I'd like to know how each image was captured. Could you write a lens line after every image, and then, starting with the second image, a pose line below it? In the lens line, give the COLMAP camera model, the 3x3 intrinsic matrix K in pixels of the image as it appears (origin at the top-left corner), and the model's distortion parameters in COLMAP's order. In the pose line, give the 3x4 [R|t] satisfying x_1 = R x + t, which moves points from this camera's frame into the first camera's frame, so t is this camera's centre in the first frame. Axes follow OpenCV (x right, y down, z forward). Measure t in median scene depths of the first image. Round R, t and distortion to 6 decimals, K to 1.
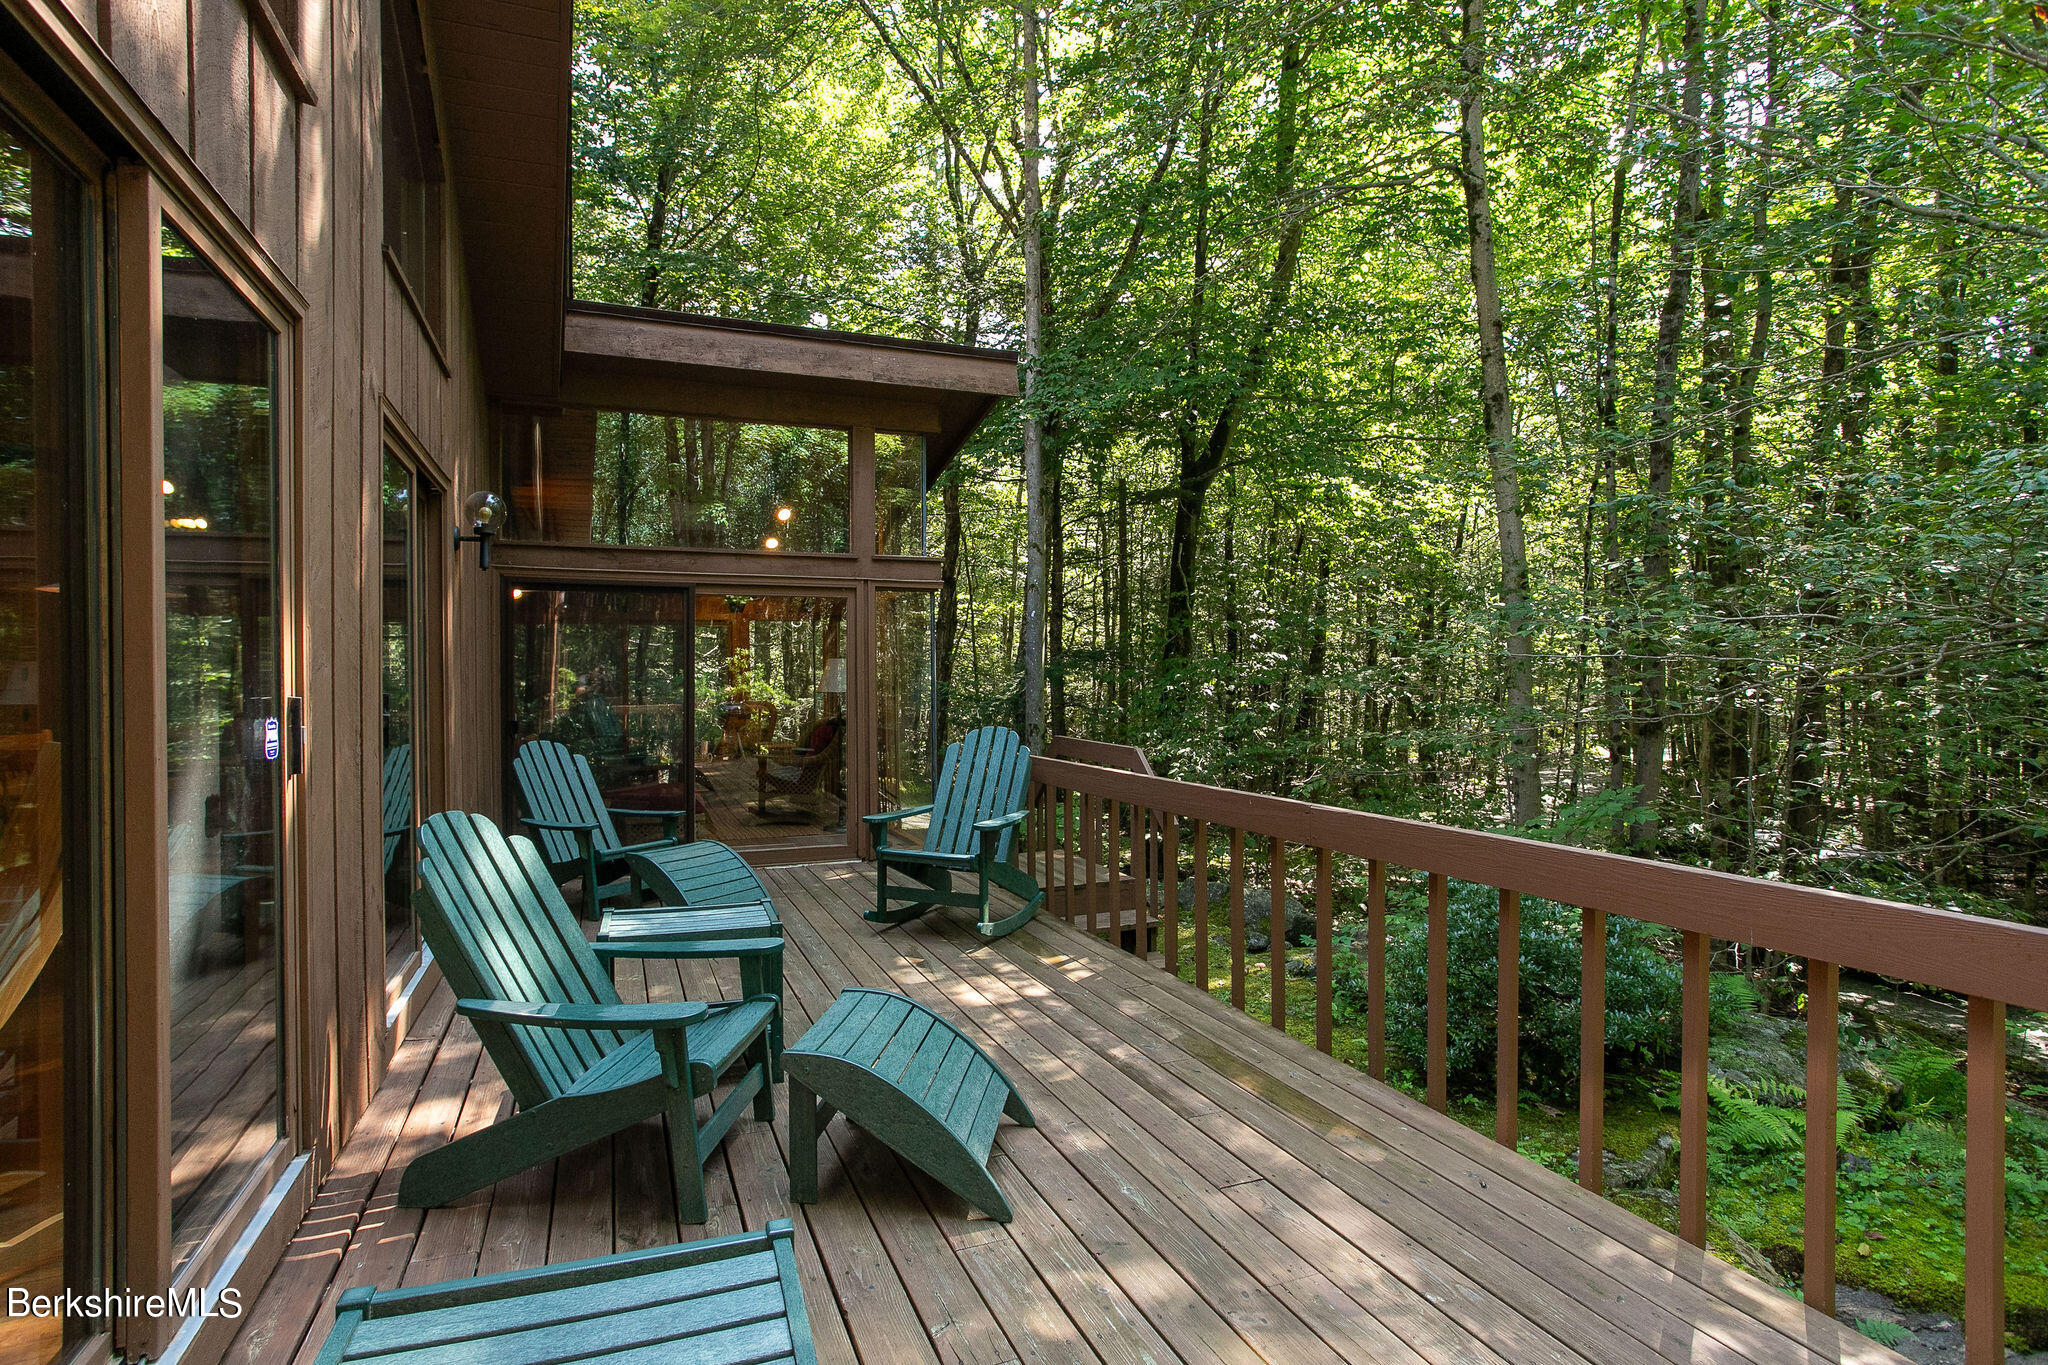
lens RADIAL K [[980.0, 0, 1024.6], [0, 980.0, 685.6], [0, 0, 1]] dist [0.000278, 0.000916]
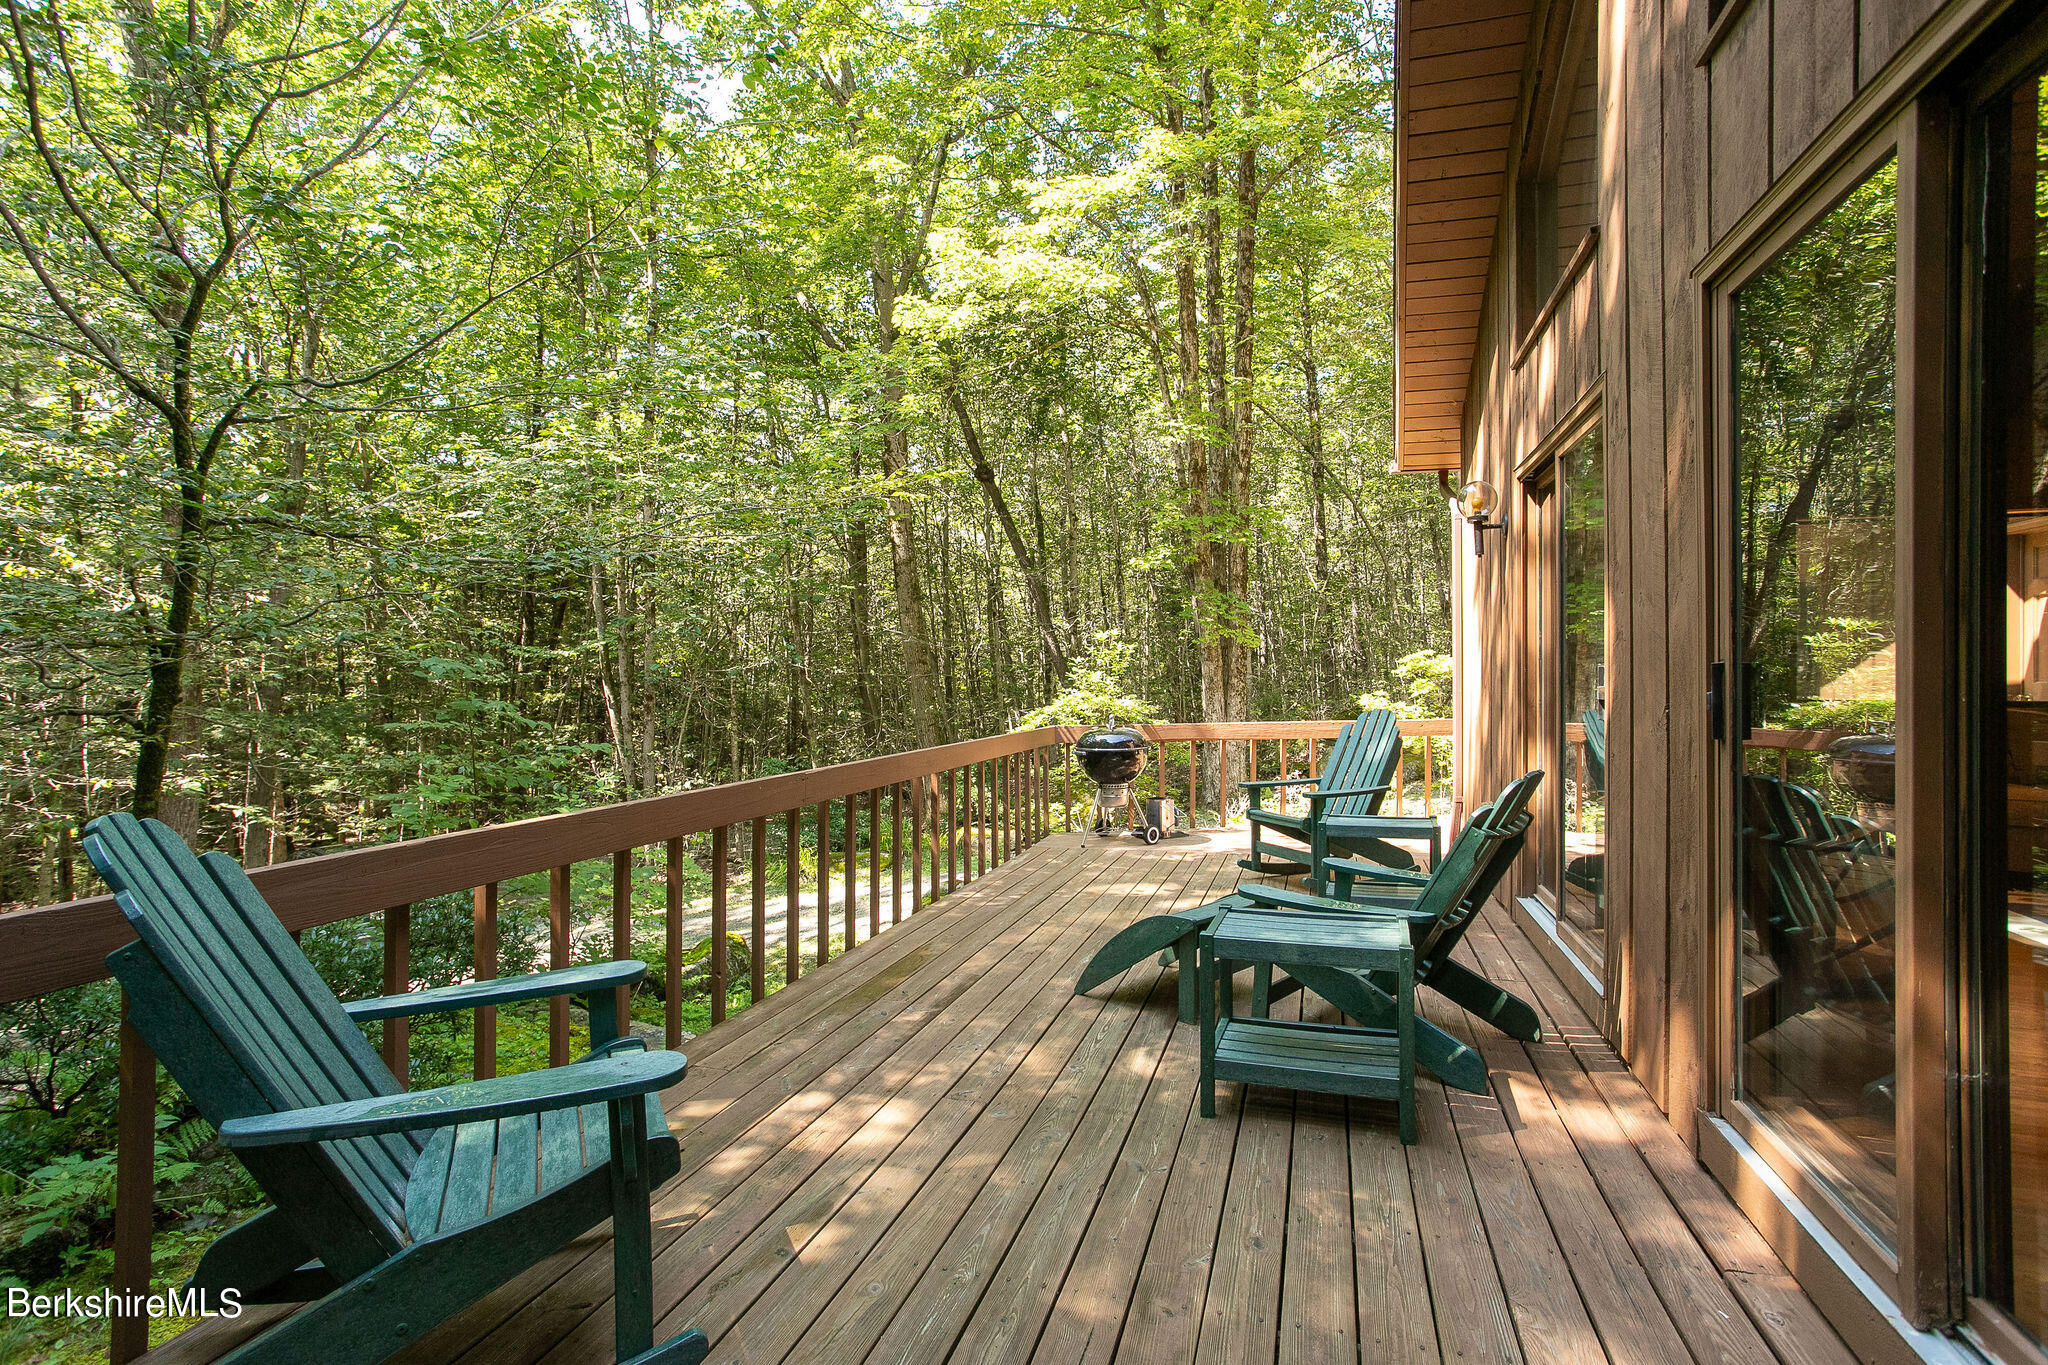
lens RADIAL K [[980.0, 0, 1029.4], [0, 980.0, 683.4], [0, 0, 1]] dist [0.000278, 0.000916]
pose [[-0.771174, 0.008287, 0.636571, -0.592063], [0.007275, 0.999965, -0.004205, 0.021274], [-0.636583, 0.001388, -0.771207, 1.535175]]
